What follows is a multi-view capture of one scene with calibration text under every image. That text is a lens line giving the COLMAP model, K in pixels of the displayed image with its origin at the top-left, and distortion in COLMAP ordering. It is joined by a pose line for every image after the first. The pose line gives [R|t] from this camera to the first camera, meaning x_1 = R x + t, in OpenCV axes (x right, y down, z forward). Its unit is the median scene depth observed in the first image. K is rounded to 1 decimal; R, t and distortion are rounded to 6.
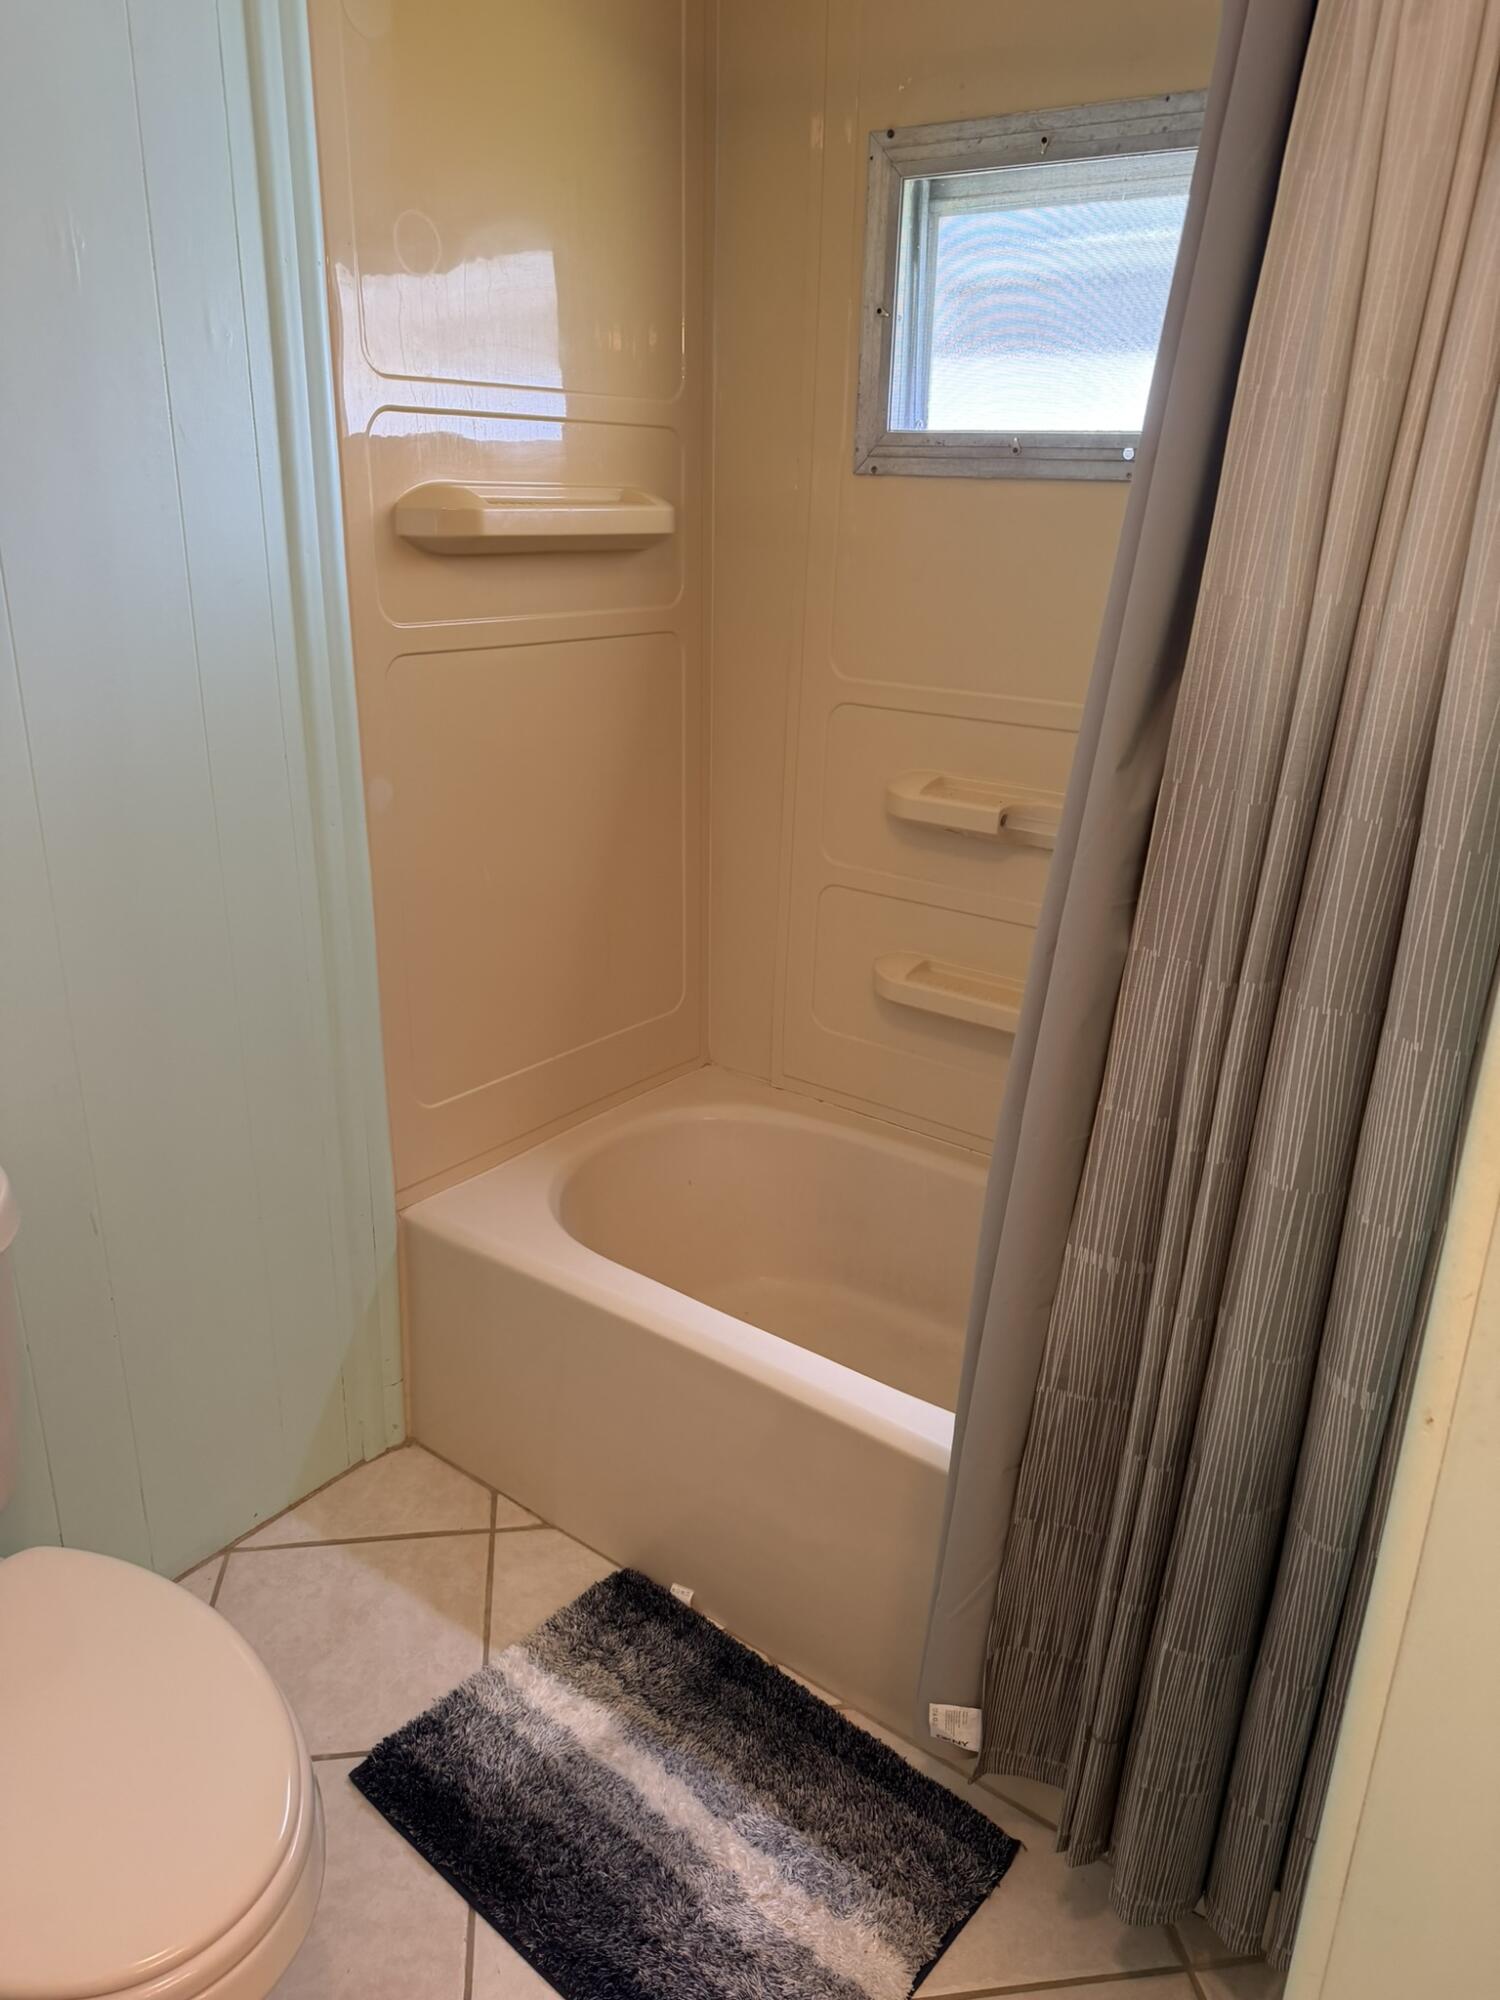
lens RADIAL K [[1402.9, 0, 732.5], [0, 1402.9, 993.3], [0, 0, 1]] dist [0.055659, -0.081919]
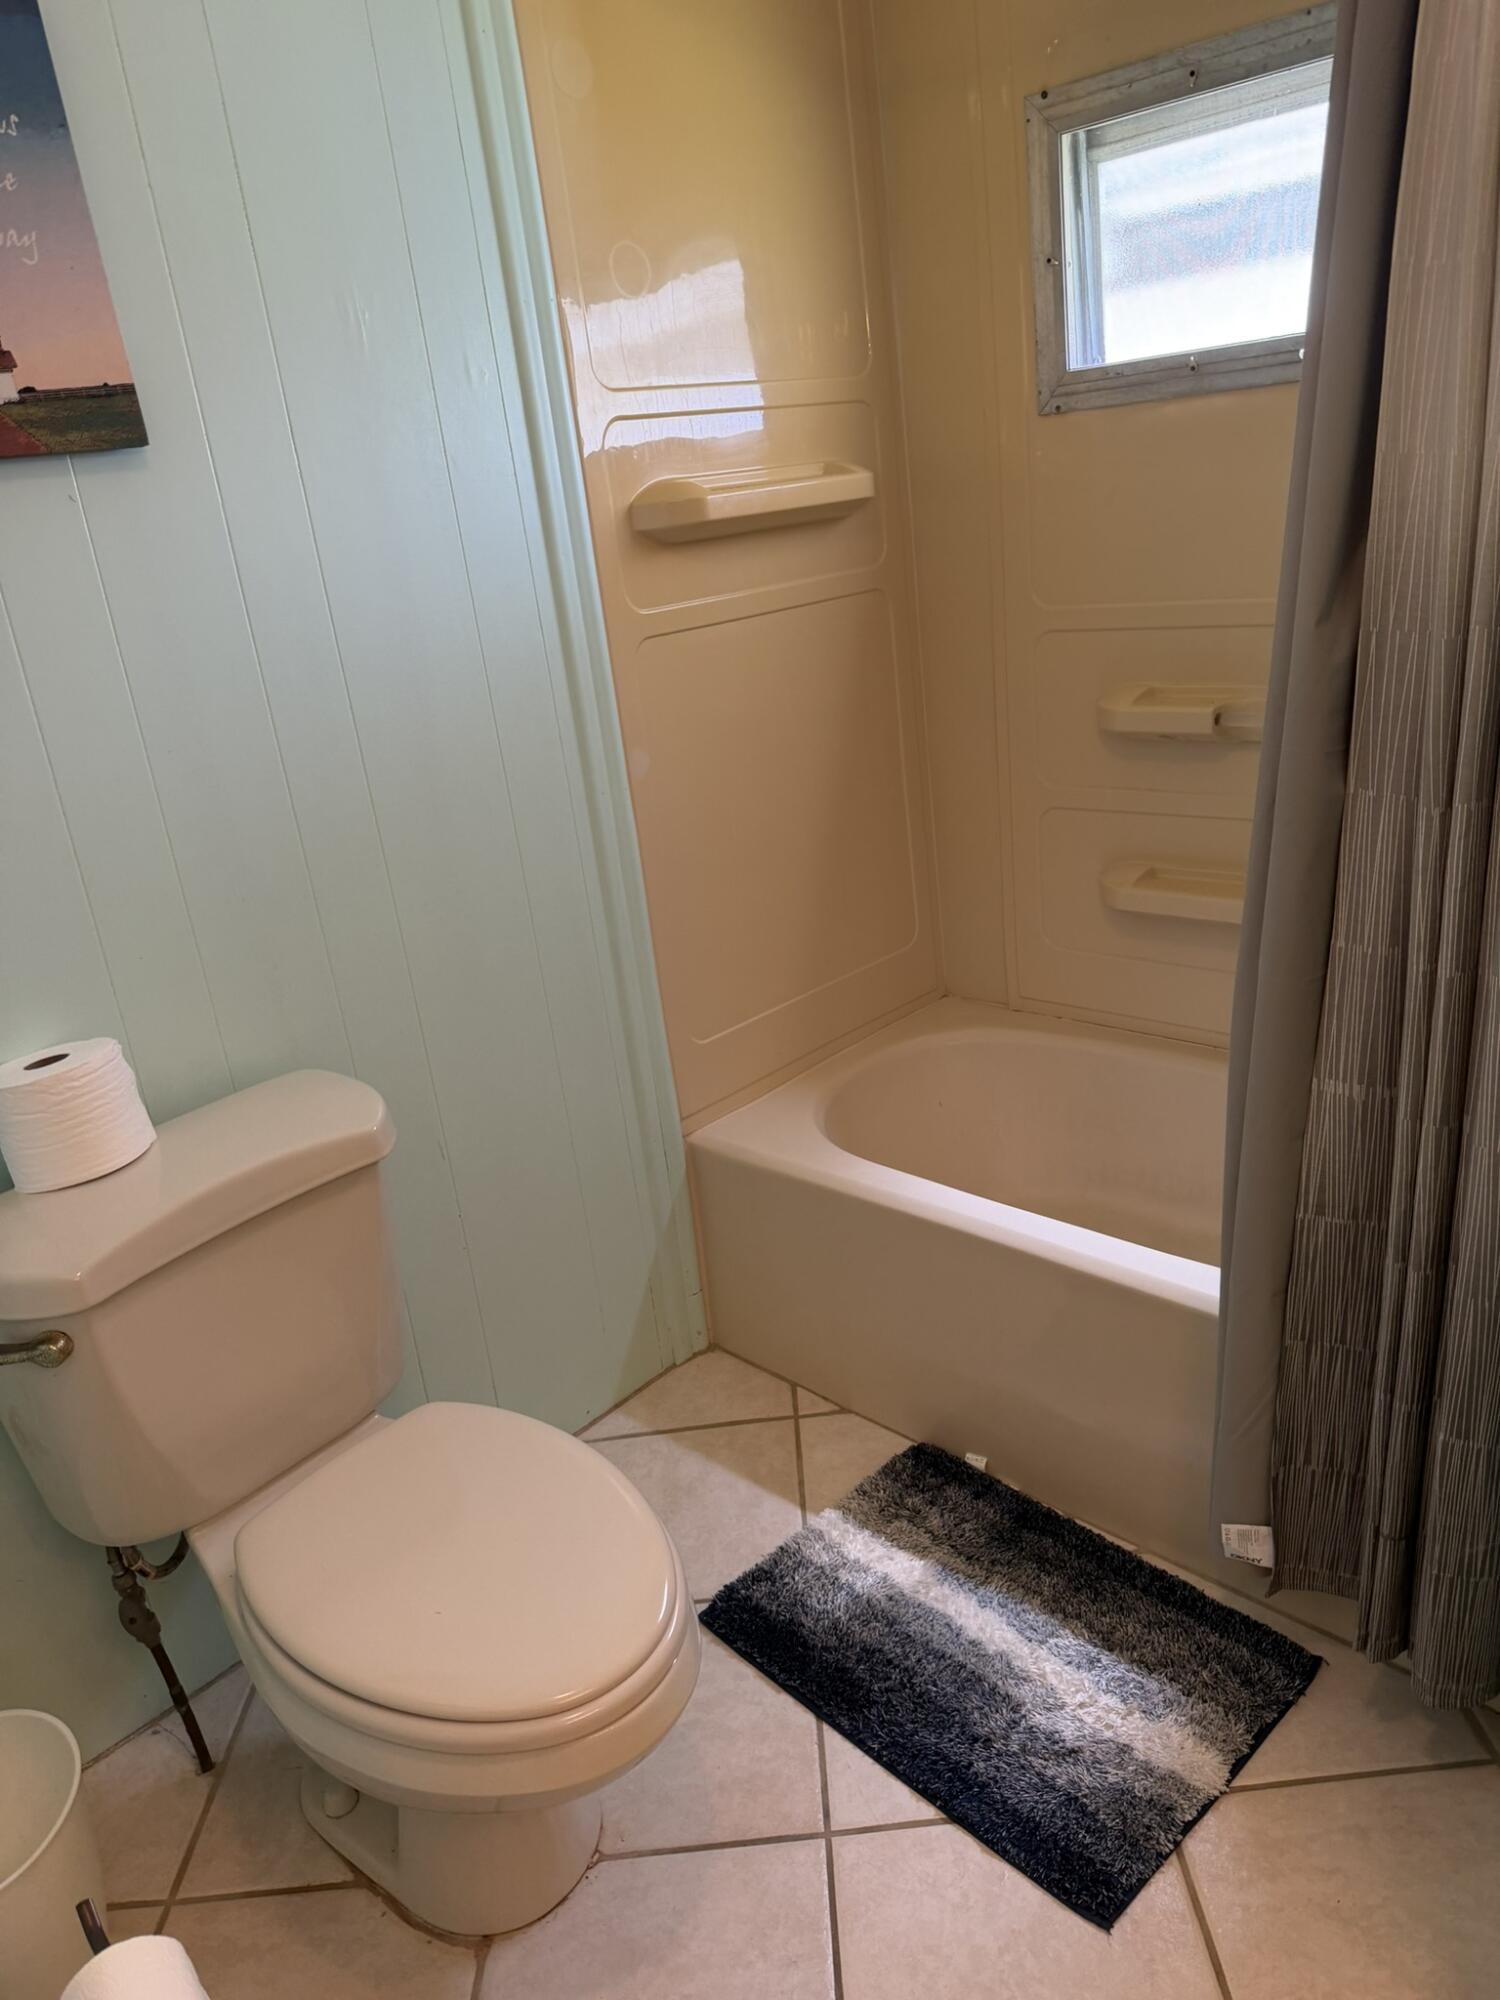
lens RADIAL K [[1410.4, 0, 734.4], [0, 1410.4, 990.6], [0, 0, 1]] dist [0.013189, -0.021197]
pose [[0.983732, -0.093048, -0.153669, -0.021688], [0.092783, 0.995646, -0.008917, 0.067194], [0.153830, -0.005486, 0.988082, -0.116056]]
